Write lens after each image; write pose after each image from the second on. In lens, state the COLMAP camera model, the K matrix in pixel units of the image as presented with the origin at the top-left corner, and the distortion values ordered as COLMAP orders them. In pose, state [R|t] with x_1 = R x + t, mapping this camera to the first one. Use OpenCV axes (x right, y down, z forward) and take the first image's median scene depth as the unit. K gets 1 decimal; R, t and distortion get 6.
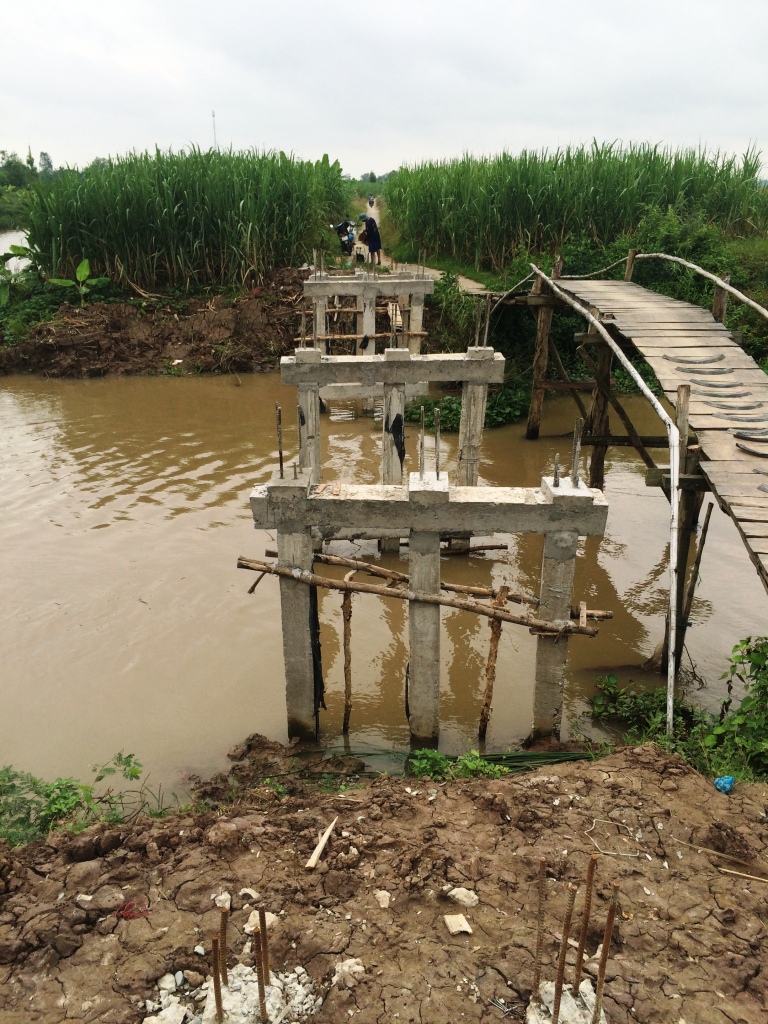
lens RADIAL K [[947.2, 0, 384.0], [0, 947.2, 512.0], [0, 0, 1]] dist [0.103681, -0.003612]
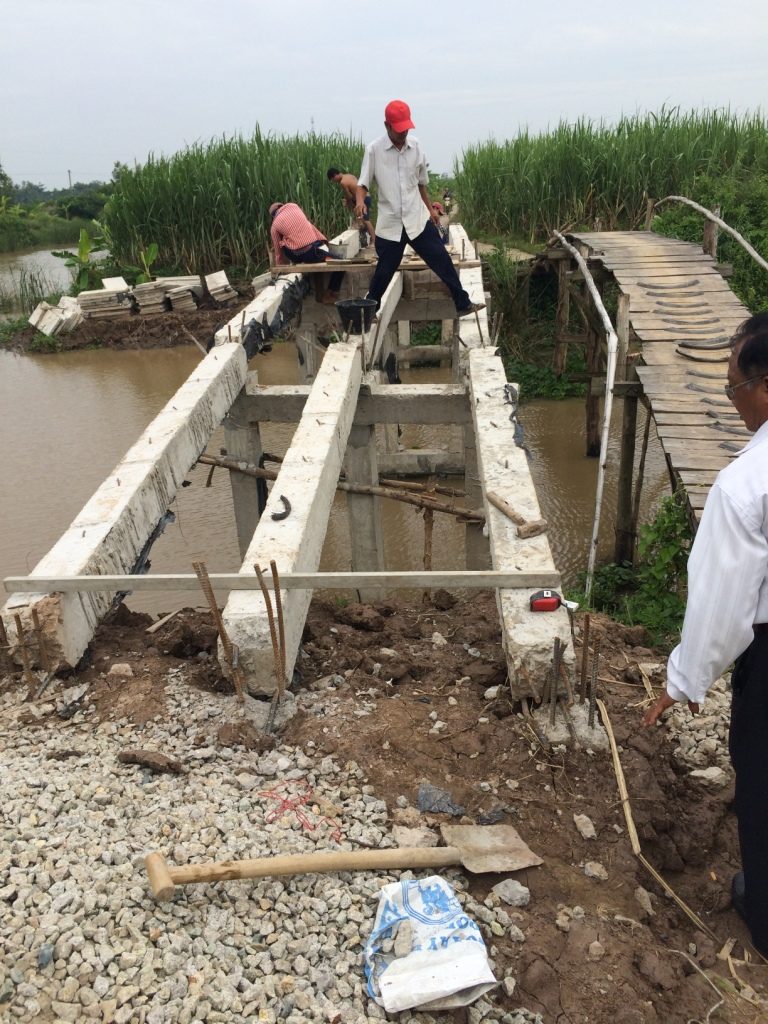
lens RADIAL K [[947.2, 0, 384.0], [0, 947.2, 512.0], [0, 0, 1]] dist [0.103681, -0.003612]
pose [[0.992090, 0.000263, -0.125530, 0.155927], [-0.001807, 0.999924, -0.012187, 0.098088], [0.125517, 0.012318, 0.992015, -0.051833]]
